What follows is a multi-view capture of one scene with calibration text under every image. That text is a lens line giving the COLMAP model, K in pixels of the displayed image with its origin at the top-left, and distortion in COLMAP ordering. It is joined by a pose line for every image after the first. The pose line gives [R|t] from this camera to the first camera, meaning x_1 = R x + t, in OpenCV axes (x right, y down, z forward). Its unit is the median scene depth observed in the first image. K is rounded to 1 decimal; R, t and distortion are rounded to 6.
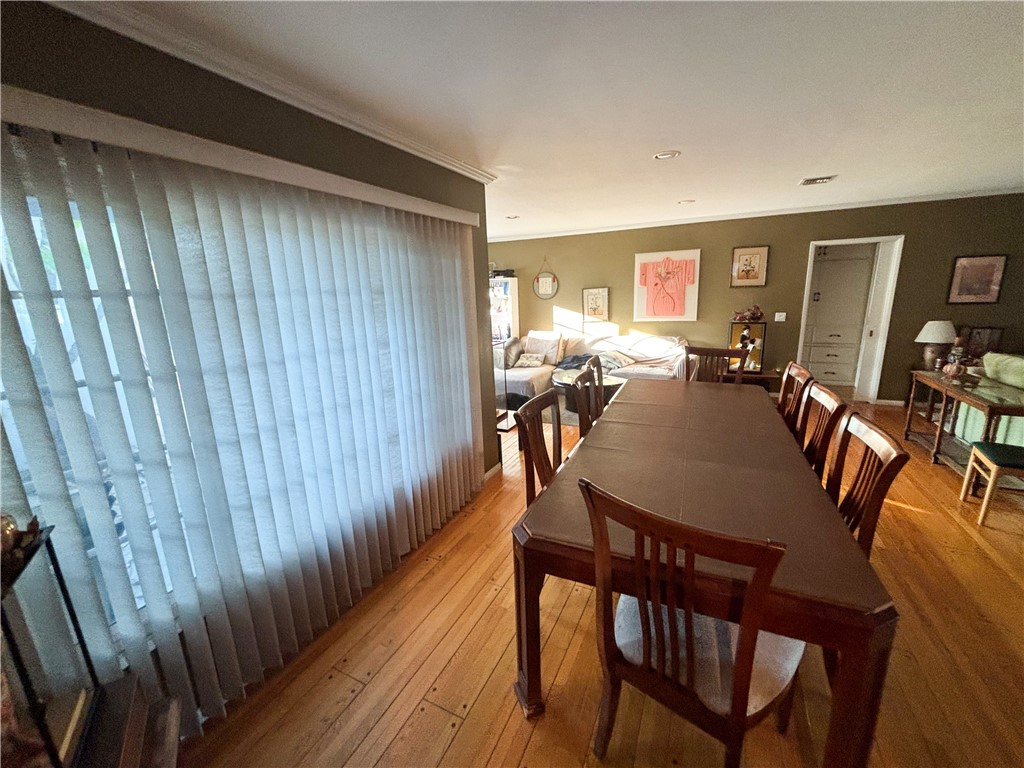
lens RADIAL K [[415.4, 0, 510.0], [0, 415.4, 386.1], [0, 0, 1]] dist [-0.001950, -0.000184]
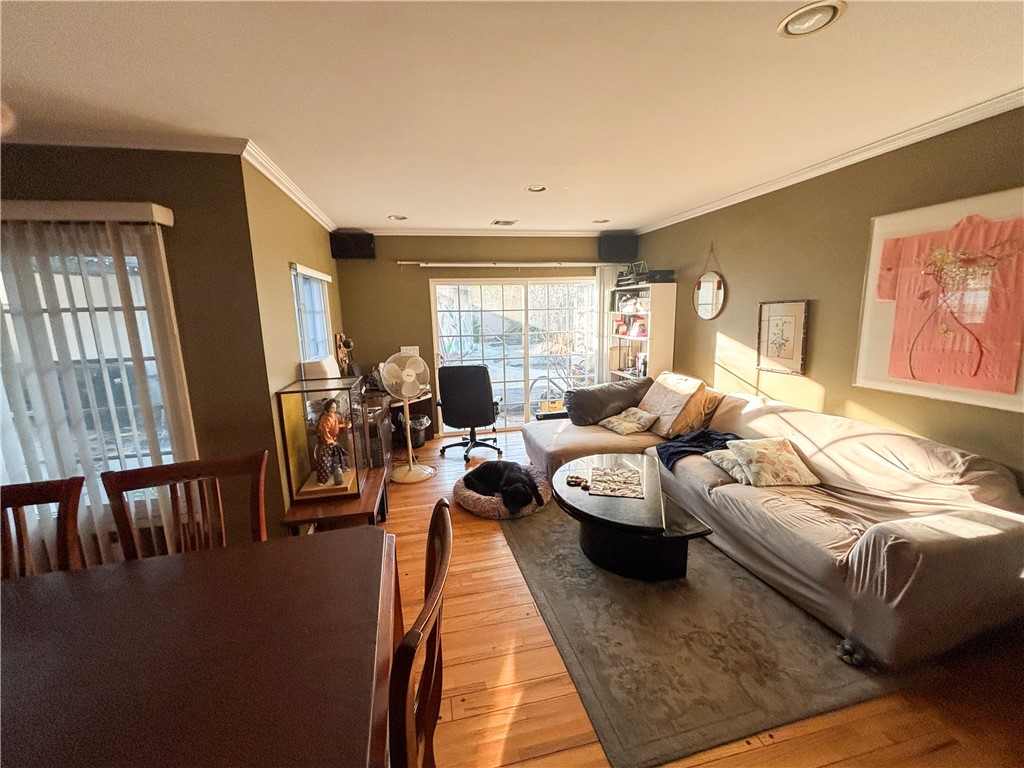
lens RADIAL K [[415.4, 0, 507.7], [0, 415.4, 381.2], [0, 0, 1]] dist [-0.001950, -0.000184]
pose [[0.602510, 0.157603, -0.782396, 0.403262], [-0.165525, 0.983670, 0.070679, -0.130151], [0.780758, 0.086921, 0.618758, 0.475981]]
